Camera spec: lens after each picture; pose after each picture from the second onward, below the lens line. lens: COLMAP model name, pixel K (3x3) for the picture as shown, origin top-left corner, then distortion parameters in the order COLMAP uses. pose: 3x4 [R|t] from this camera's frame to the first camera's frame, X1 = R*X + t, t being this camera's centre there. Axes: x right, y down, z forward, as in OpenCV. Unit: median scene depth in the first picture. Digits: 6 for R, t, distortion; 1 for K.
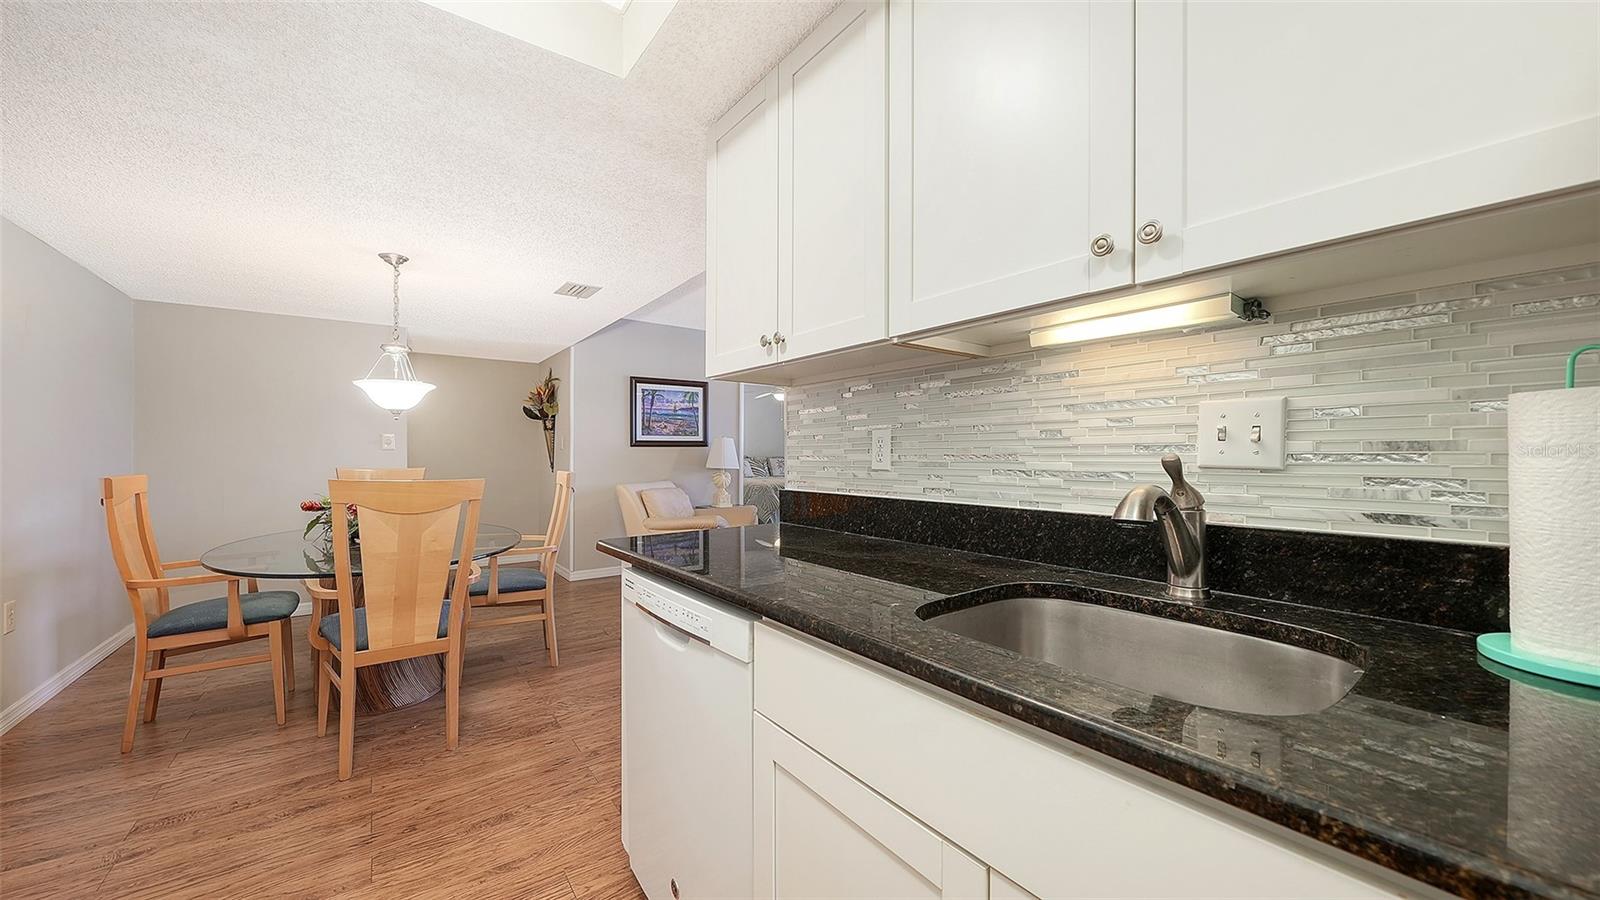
lens RADIAL K [[581.5, 0, 797.3], [0, 581.5, 453.0], [0, 0, 1]] dist [-0.000002, 0.000031]
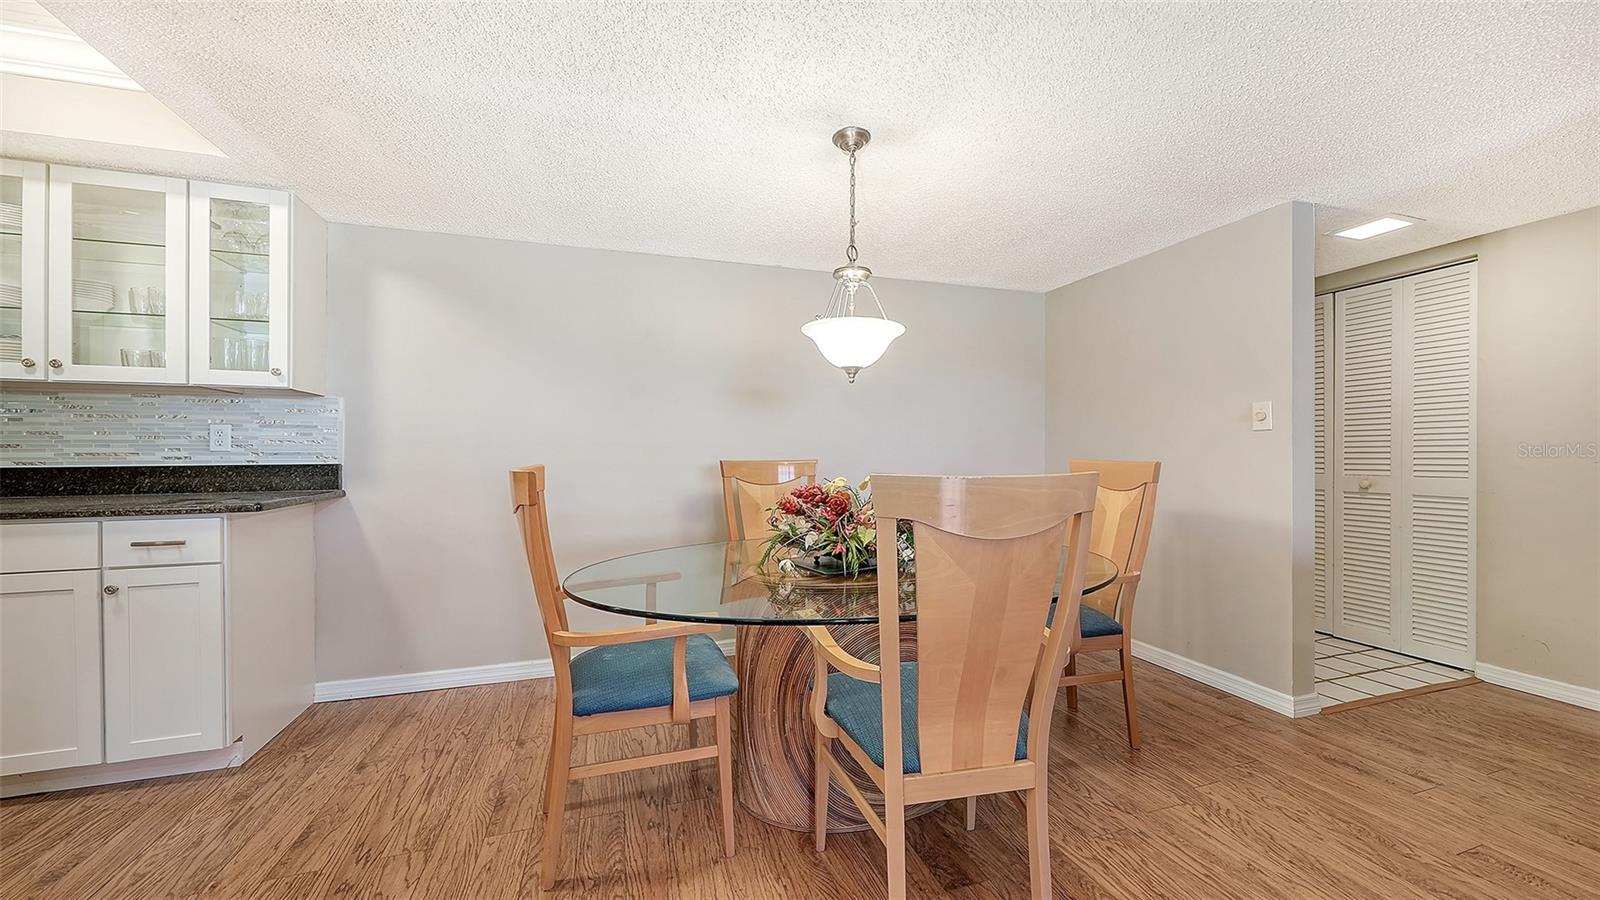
lens RADIAL K [[581.5, 0, 796.3], [0, 581.5, 454.5], [0, 0, 1]] dist [-0.000002, 0.000031]
pose [[-0.312889, 0.006134, -0.949770, -0.120917], [0.005183, 0.999975, 0.004751, 0.046371], [0.949775, -0.003436, -0.312913, 2.660461]]
